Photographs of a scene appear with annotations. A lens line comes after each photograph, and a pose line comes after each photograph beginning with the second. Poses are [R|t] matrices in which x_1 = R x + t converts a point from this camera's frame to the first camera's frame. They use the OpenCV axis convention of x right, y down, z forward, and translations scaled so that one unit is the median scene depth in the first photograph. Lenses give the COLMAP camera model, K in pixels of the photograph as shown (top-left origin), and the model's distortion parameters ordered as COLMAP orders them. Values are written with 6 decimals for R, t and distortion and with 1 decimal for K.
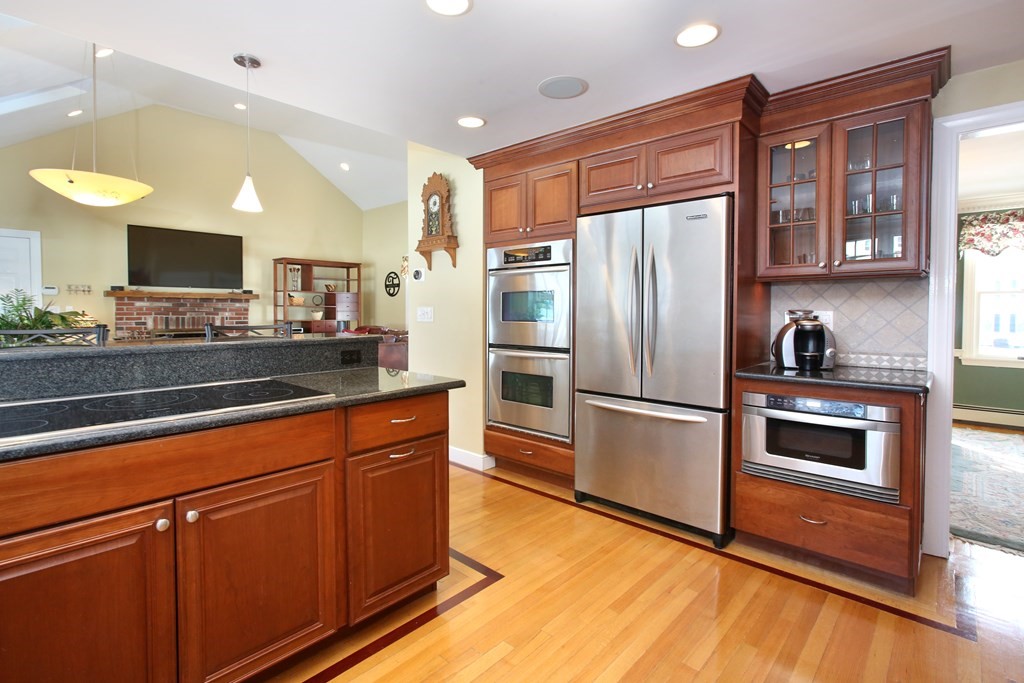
lens RADIAL K [[488.6, 0, 505.3], [0, 488.6, 321.4], [0, 0, 1]] dist [-0.002887, -0.000090]
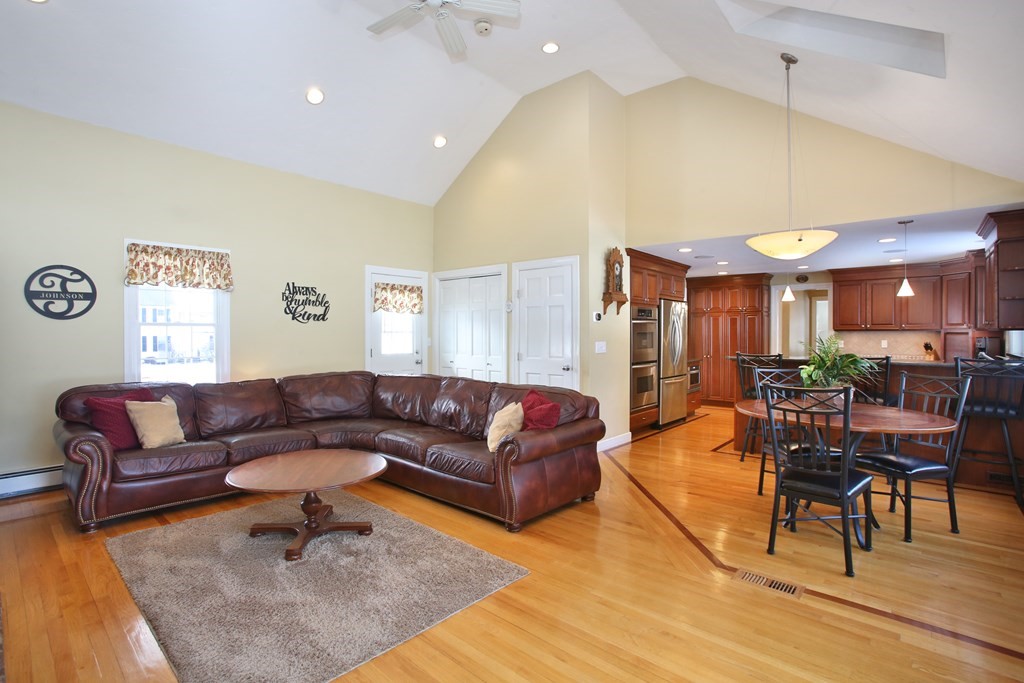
lens RADIAL K [[488.6, 0, 512.2], [0, 488.6, 335.2], [0, 0, 1]] dist [-0.002887, -0.000090]
pose [[-0.030212, -0.008937, 0.999504, -0.176146], [0.024056, 0.999664, 0.009666, -0.007957], [-0.999254, 0.024336, -0.029987, 0.152922]]
